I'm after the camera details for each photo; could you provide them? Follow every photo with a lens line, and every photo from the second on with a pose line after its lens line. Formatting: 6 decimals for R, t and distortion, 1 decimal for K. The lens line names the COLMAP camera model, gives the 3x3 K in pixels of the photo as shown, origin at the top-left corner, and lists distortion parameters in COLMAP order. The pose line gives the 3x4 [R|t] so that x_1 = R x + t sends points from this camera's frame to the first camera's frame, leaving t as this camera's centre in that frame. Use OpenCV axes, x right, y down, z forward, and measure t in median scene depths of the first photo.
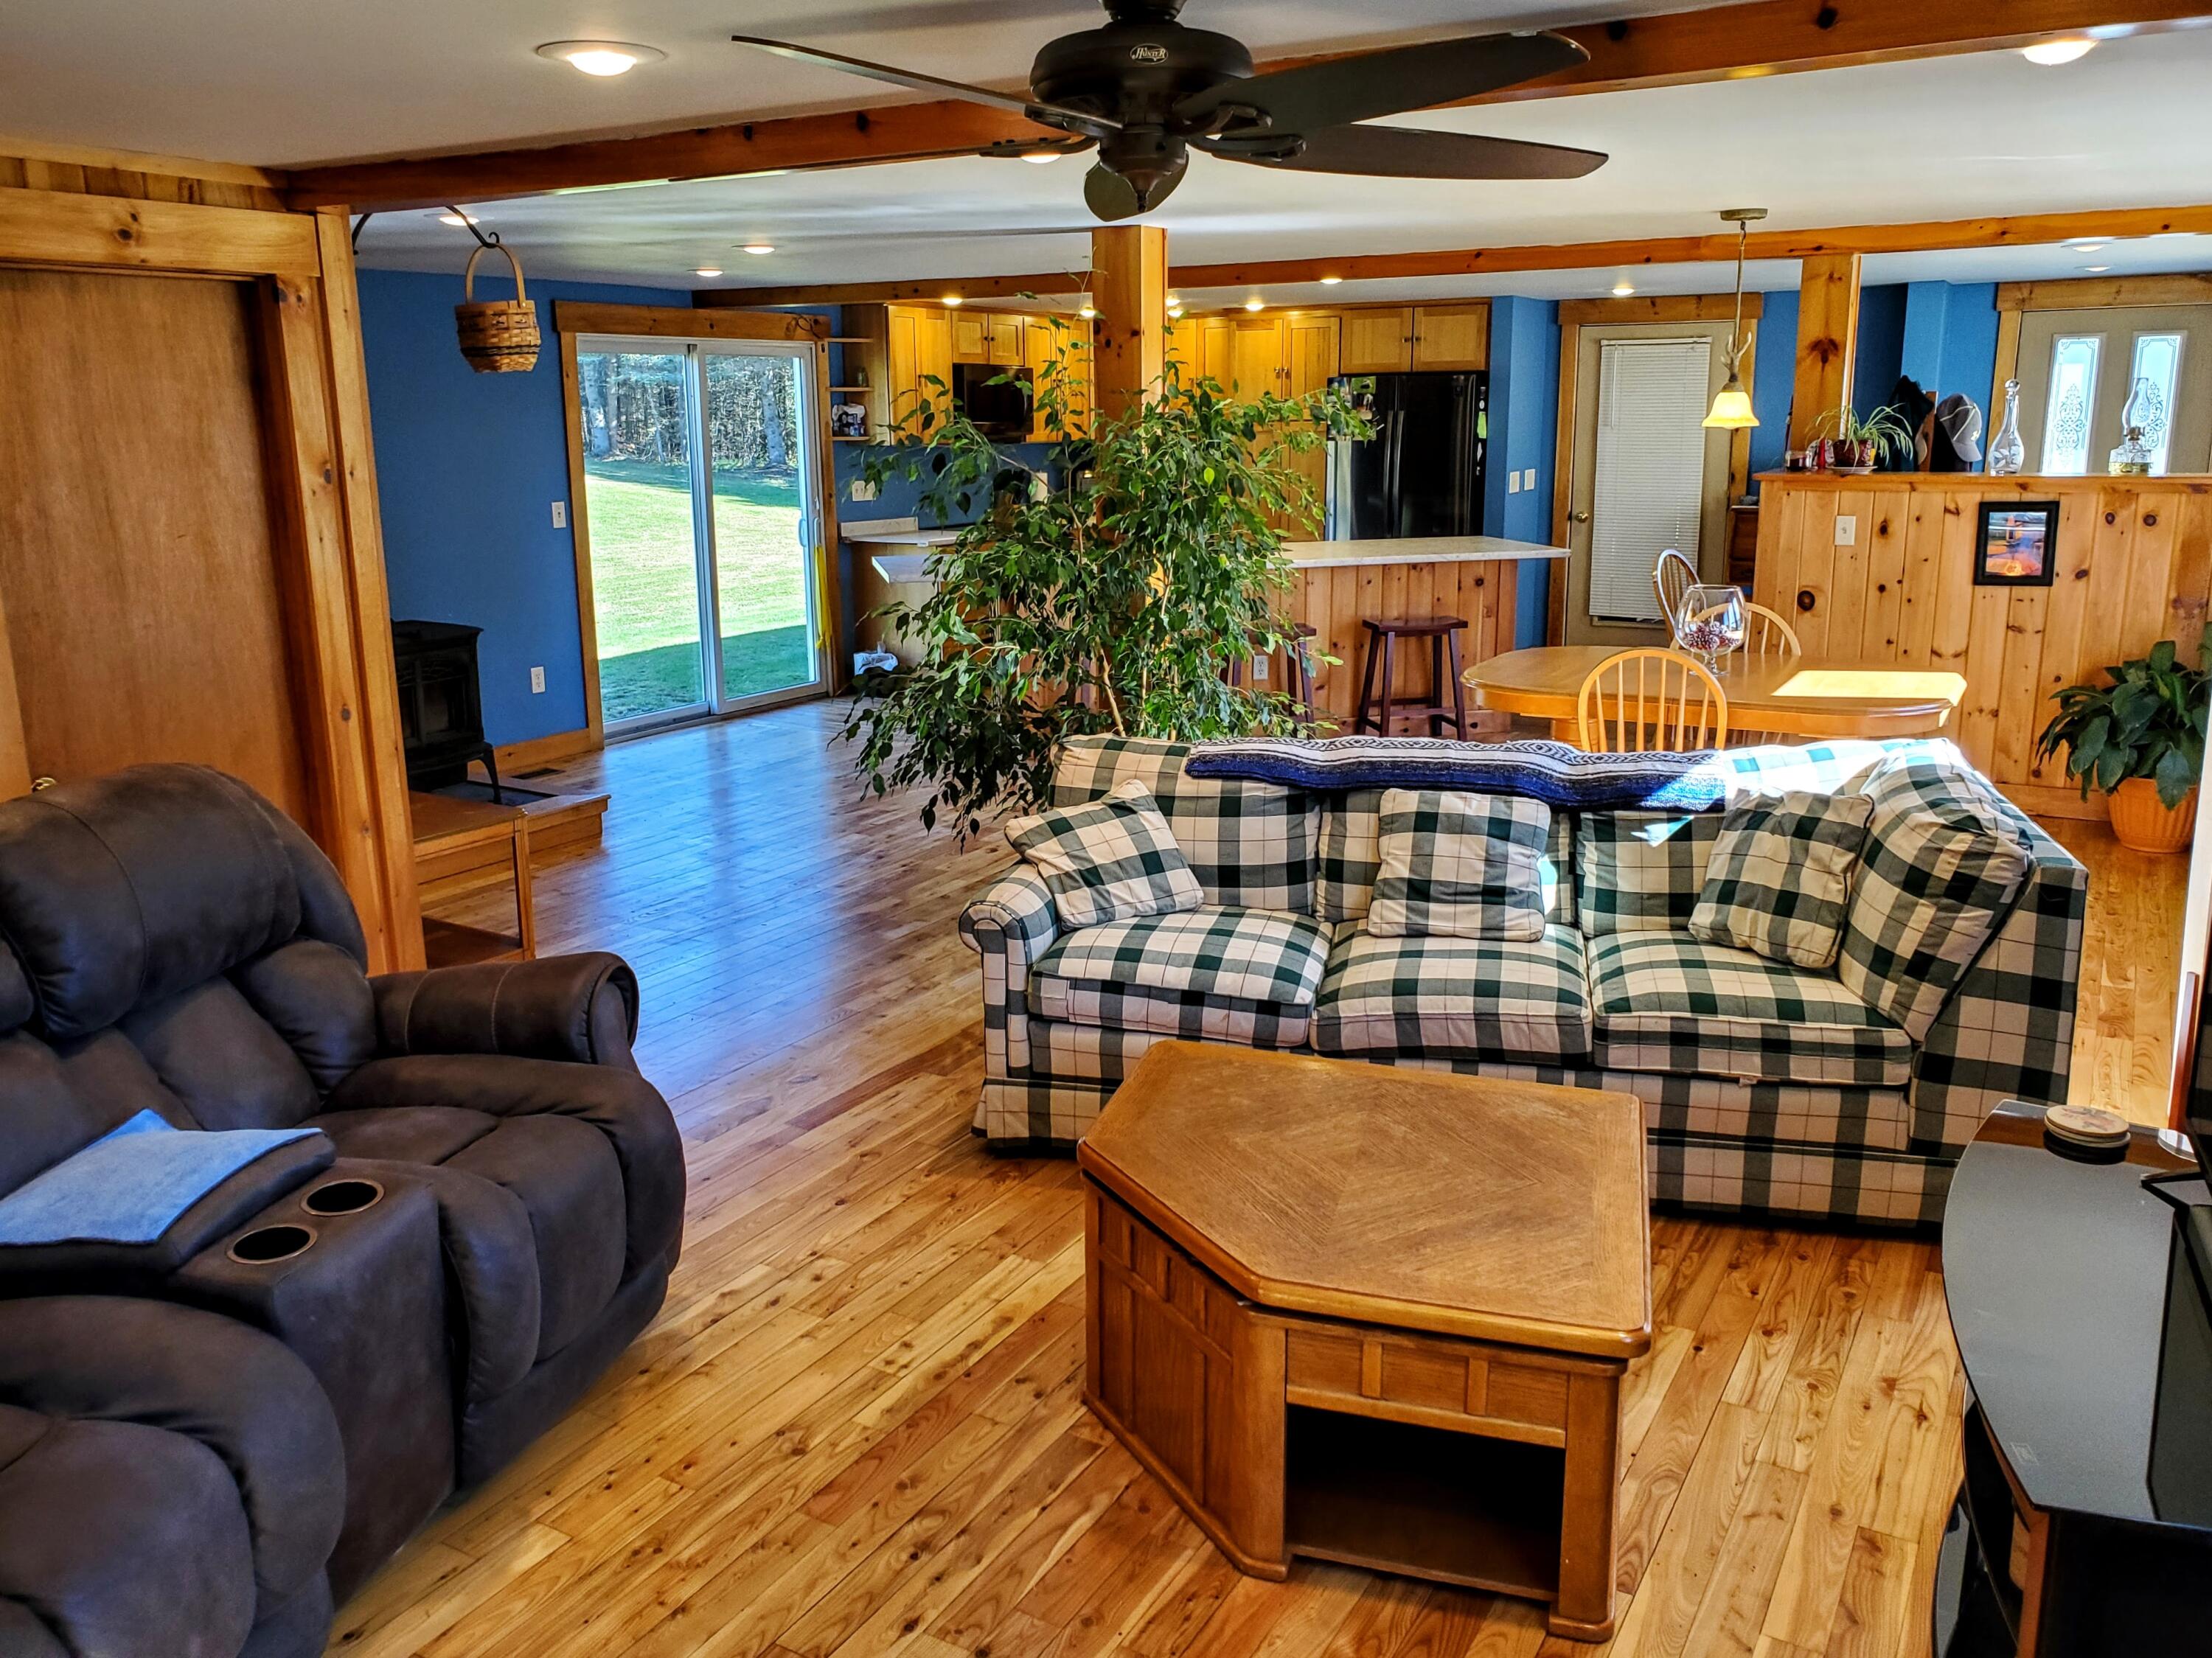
lens RADIAL K [[1690.6, 0, 1077.6], [0, 1690.6, 829.1], [0, 0, 1]] dist [0.104604, -0.203037]
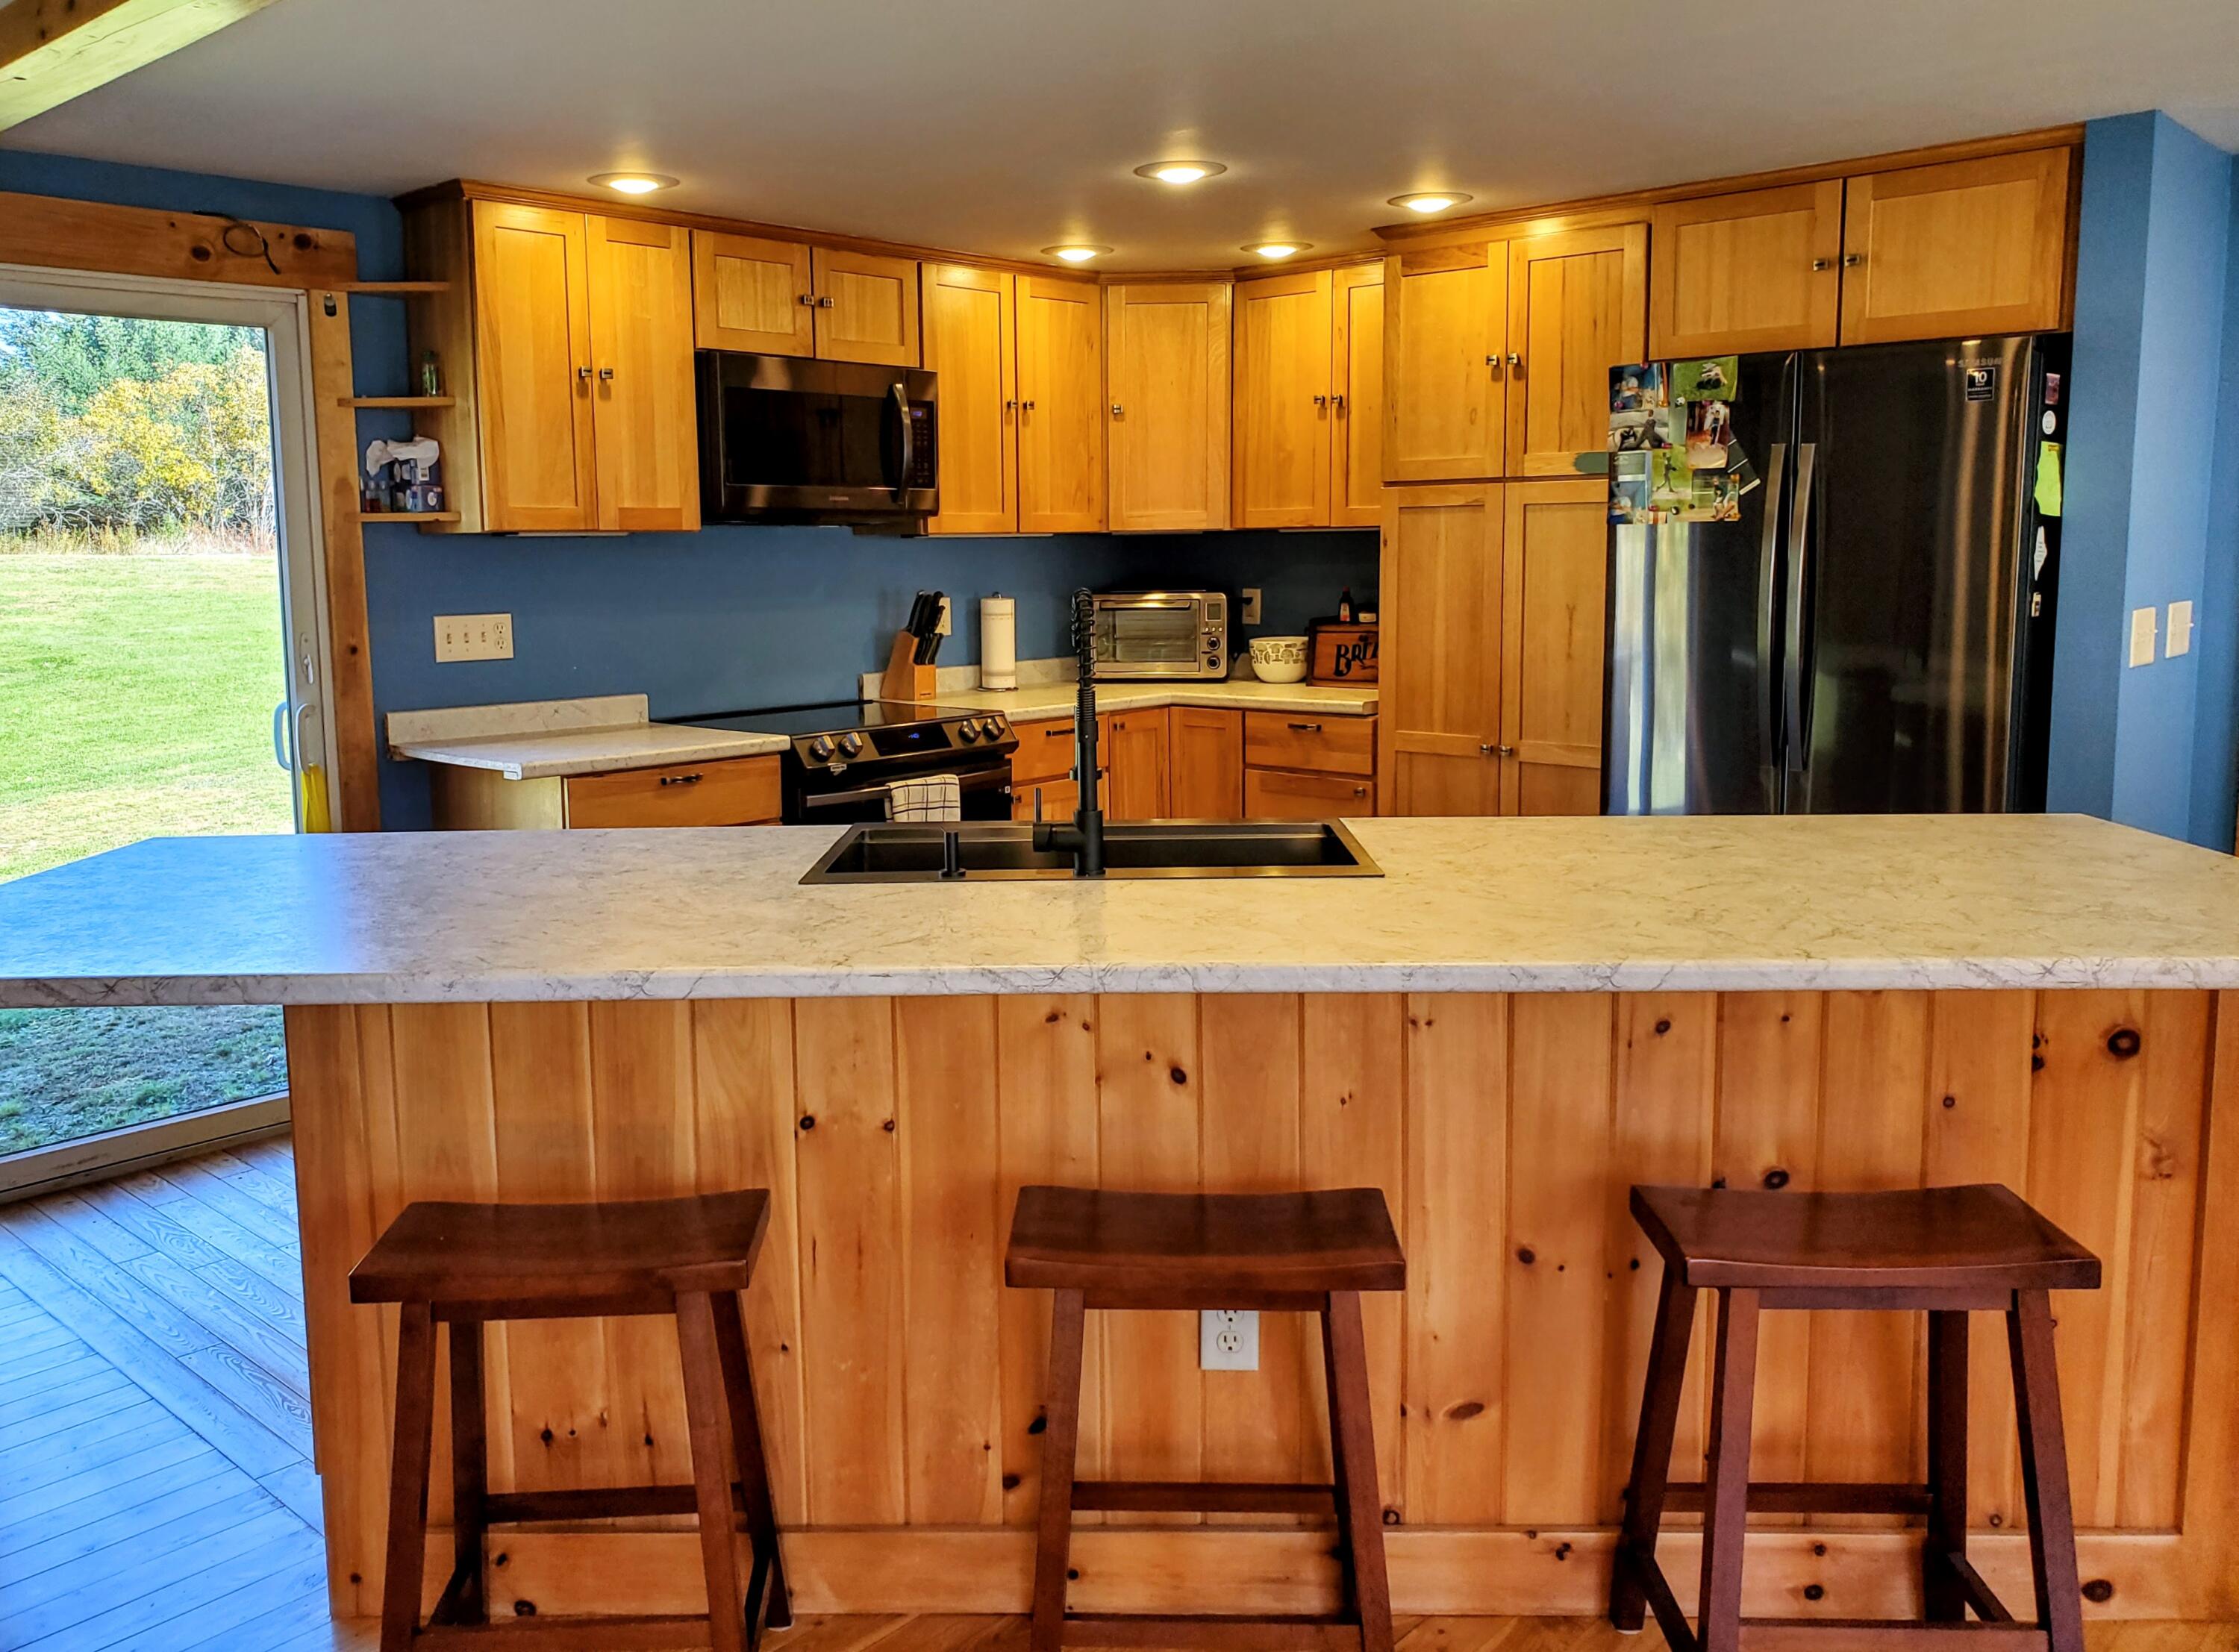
lens RADIAL K [[1837.0, 0, 1028.6], [0, 1837.0, 790.4], [0, 0, 1]] dist [0.118456, -0.251065]
pose [[0.976404, 0.027754, -0.214159, 0.114738], [-0.049458, 0.994088, -0.096663, -0.124669], [0.210210, 0.104974, 0.972004, 0.587292]]
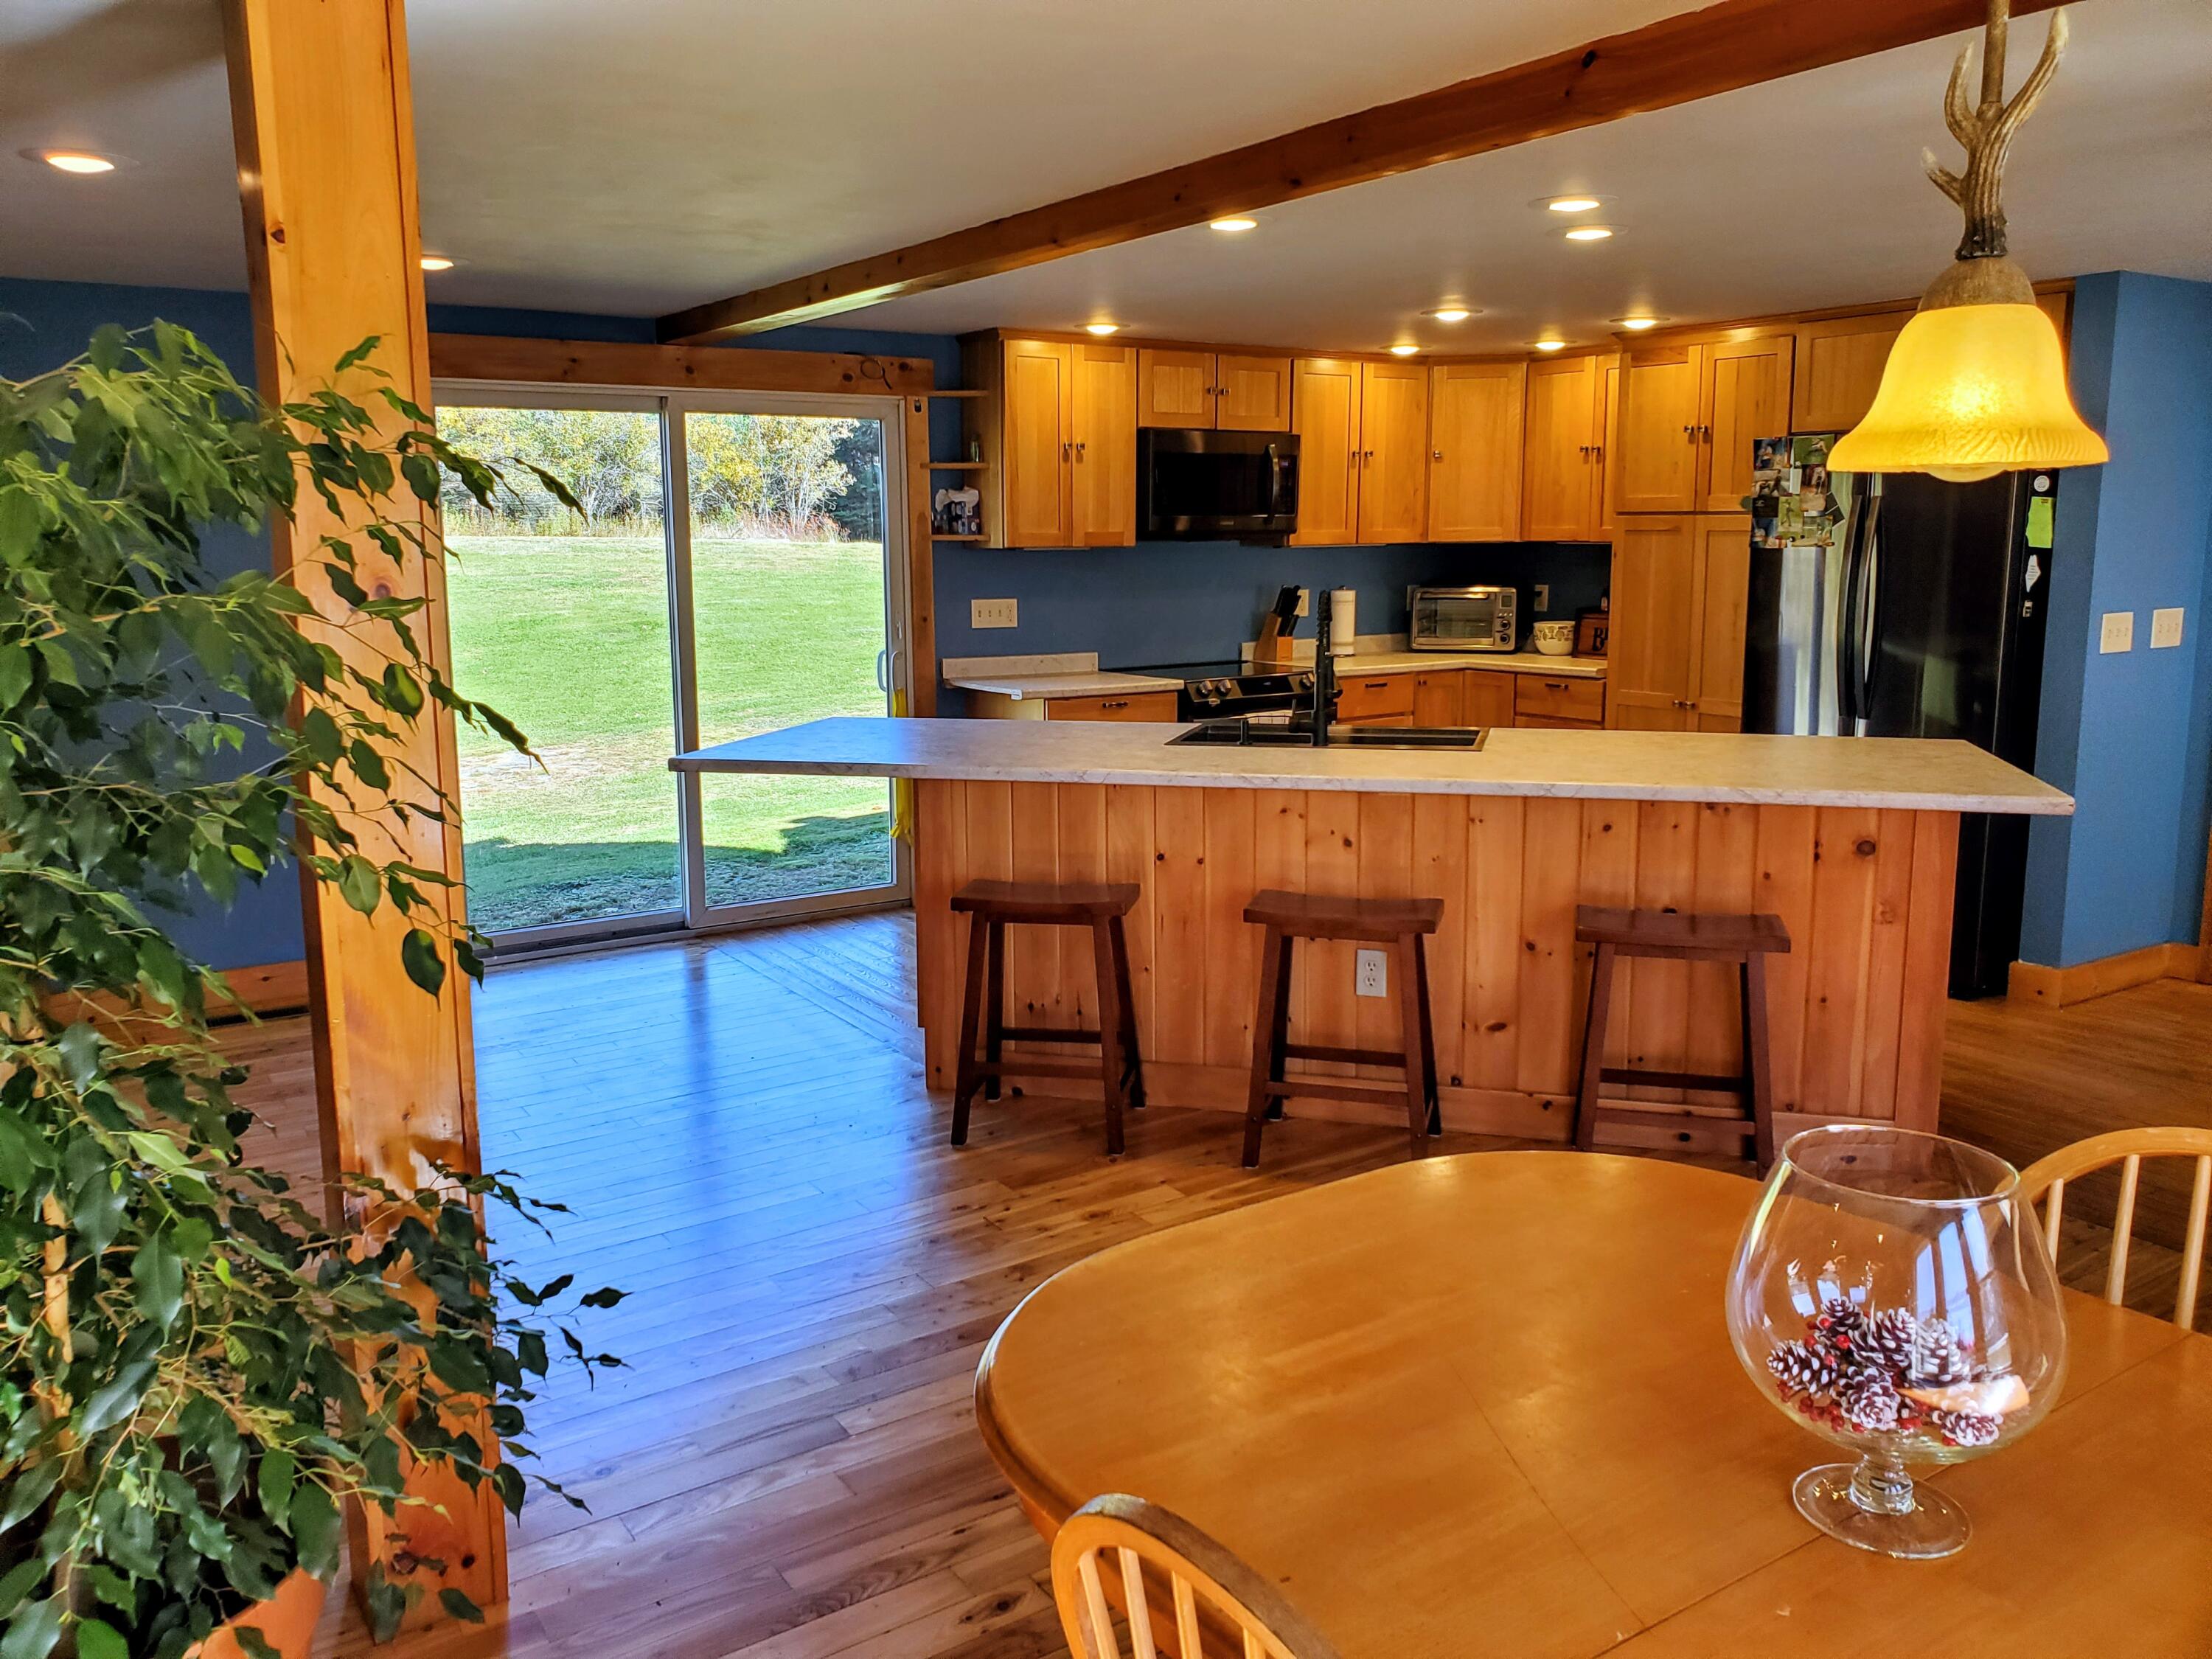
lens RADIAL K [[1690.7, 0, 1077.6], [0, 1690.7, 829.6], [0, 0, 1]] dist [0.104604, -0.203037]
pose [[0.904396, 0.081340, -0.418869, 0.199898], [-0.107087, 0.993512, -0.038285, -0.092083], [0.413038, 0.079480, 0.907239, 0.411489]]
